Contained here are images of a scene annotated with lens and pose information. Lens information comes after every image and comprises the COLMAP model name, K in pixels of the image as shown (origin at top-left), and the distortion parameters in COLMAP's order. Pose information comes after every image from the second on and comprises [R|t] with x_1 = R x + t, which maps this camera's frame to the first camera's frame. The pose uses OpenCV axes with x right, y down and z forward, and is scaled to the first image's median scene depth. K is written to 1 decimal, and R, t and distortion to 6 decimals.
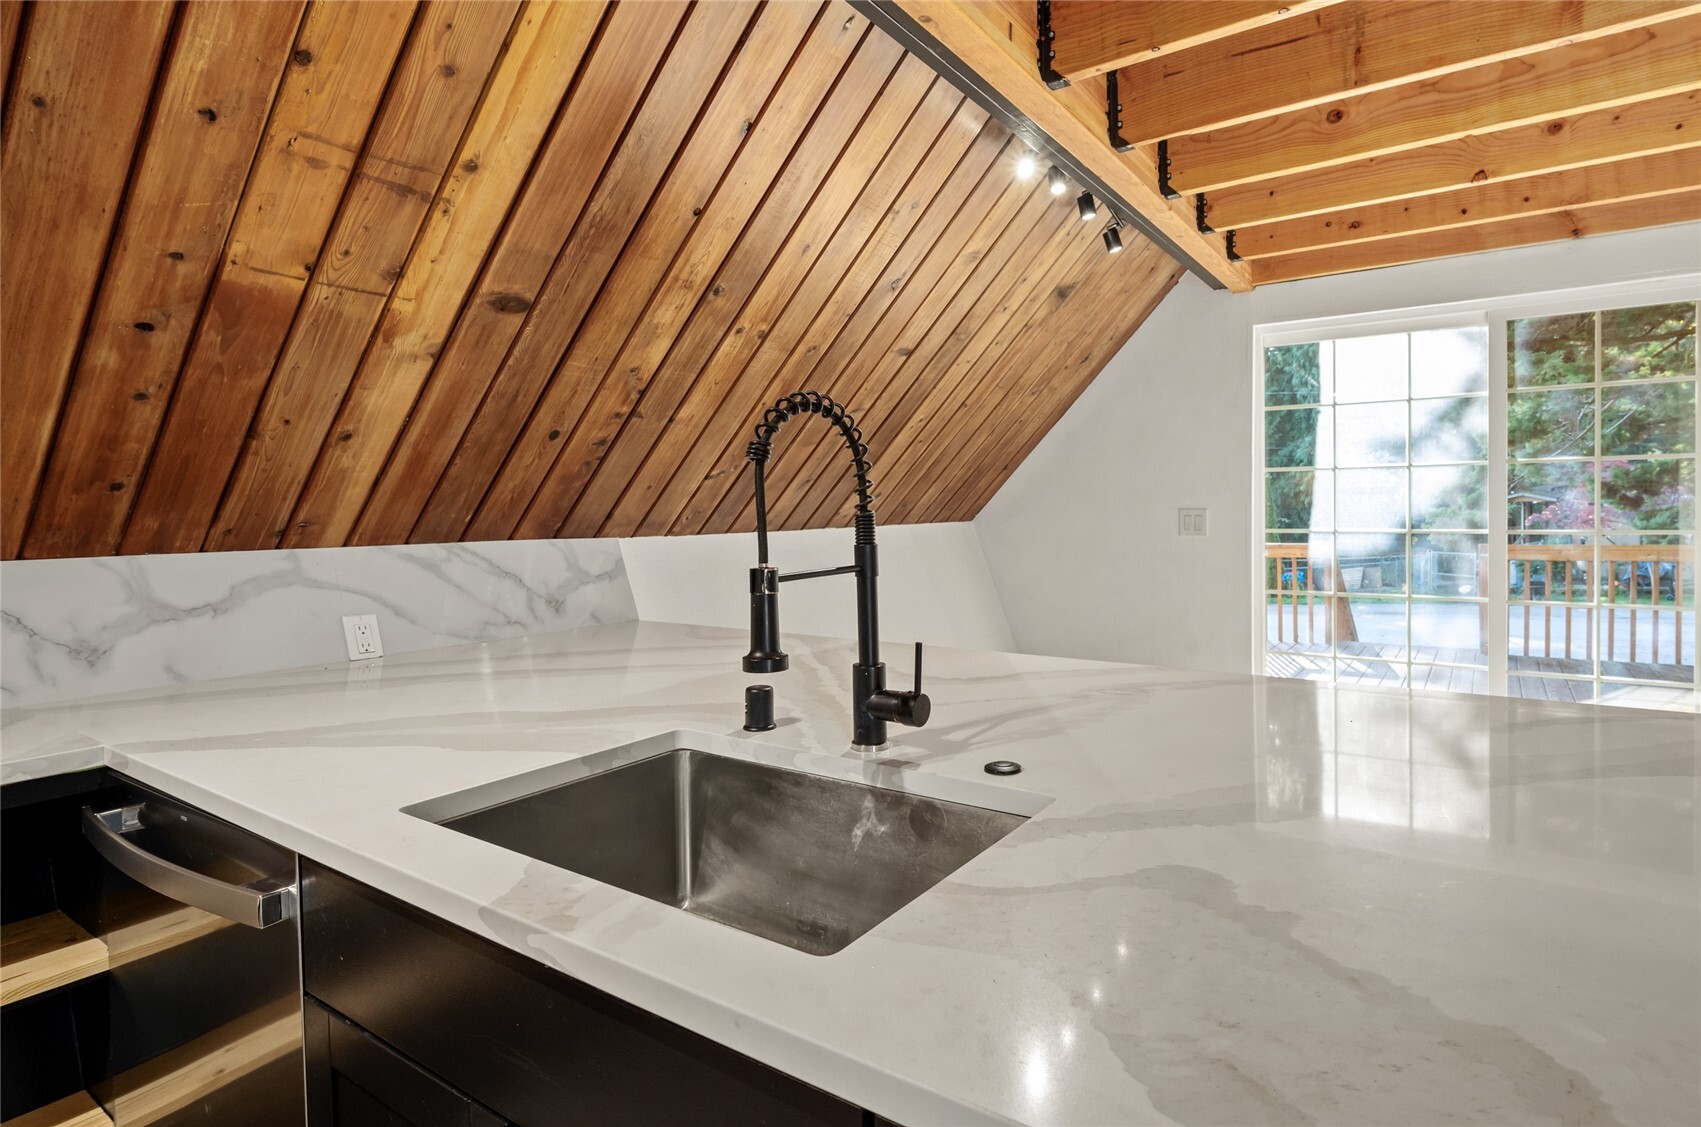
lens RADIAL K [[864.2, 0, 927.9], [0, 864.2, 528.6], [0, 0, 1]] dist [0.001956, -0.001439]
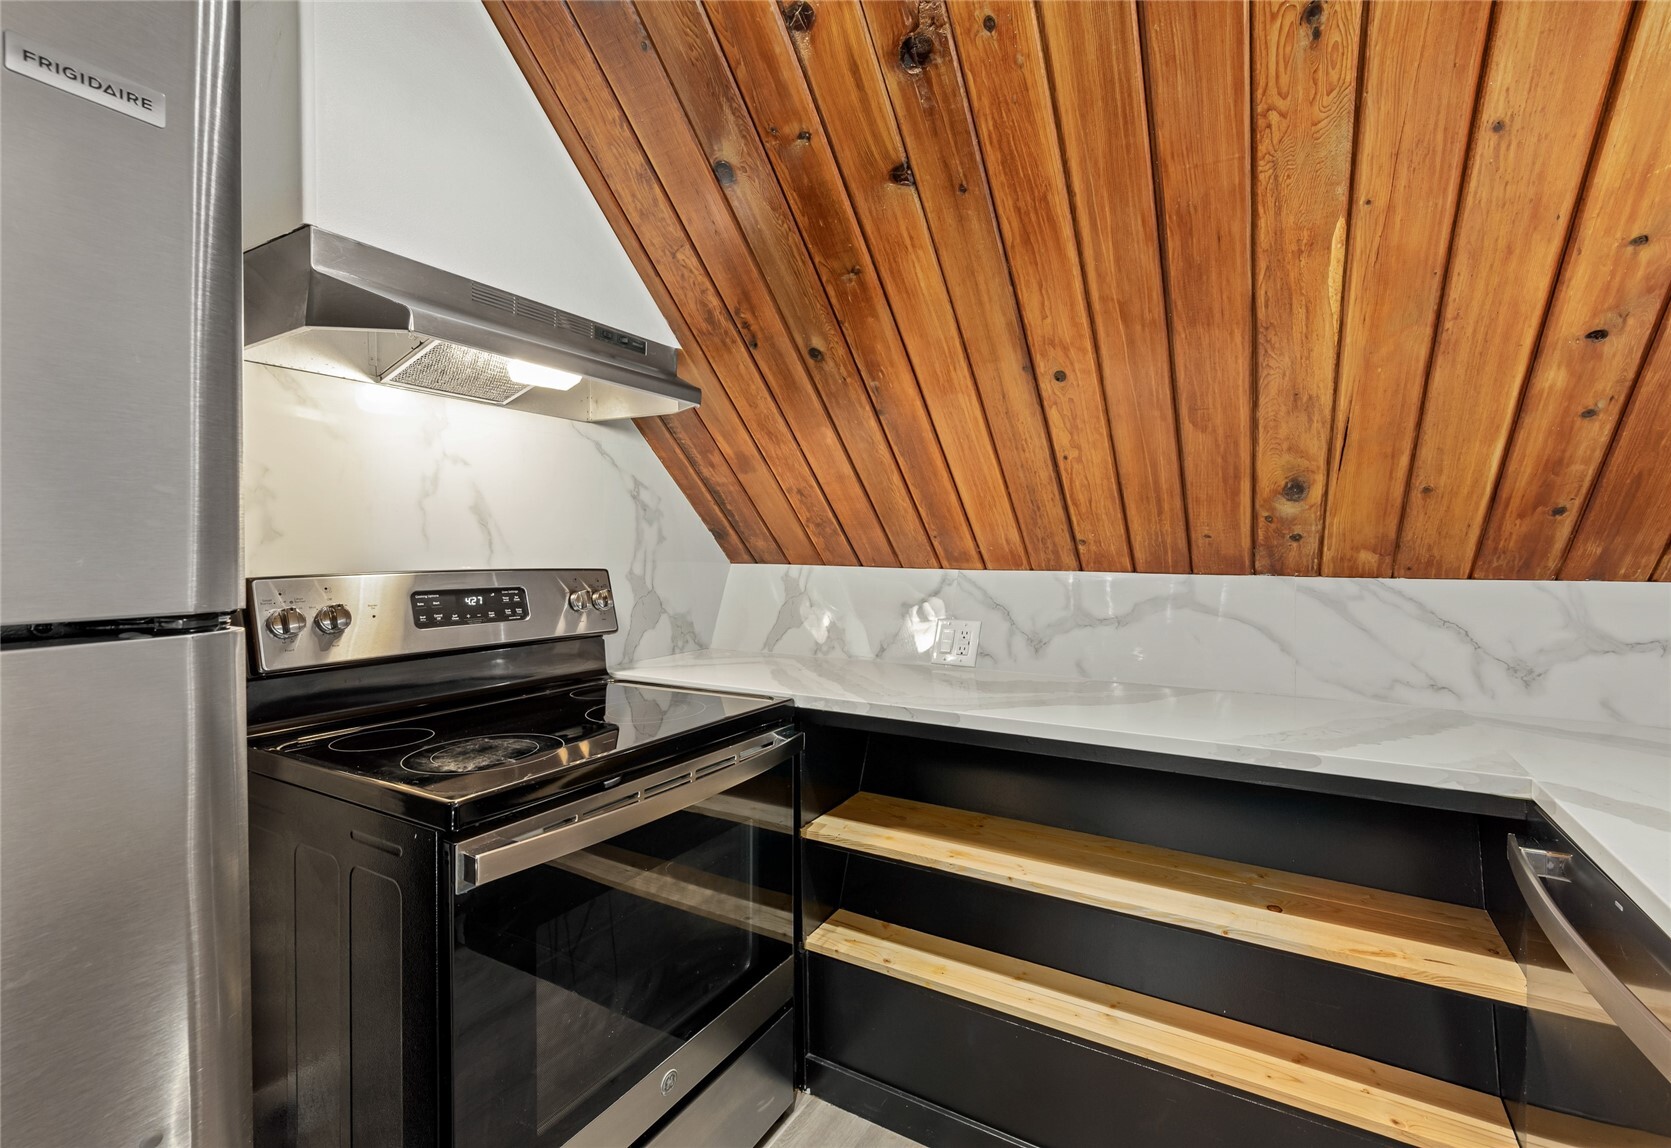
lens RADIAL K [[739.4, 0, 876.7], [0, 739.4, 563.5], [0, 0, 1]] dist [-0.001523, 0.000975]
pose [[0.069154, 0.033706, -0.997036, -0.147198], [-0.018108, 0.999307, 0.032527, -0.001842], [0.997442, 0.015805, 0.069717, 0.162952]]
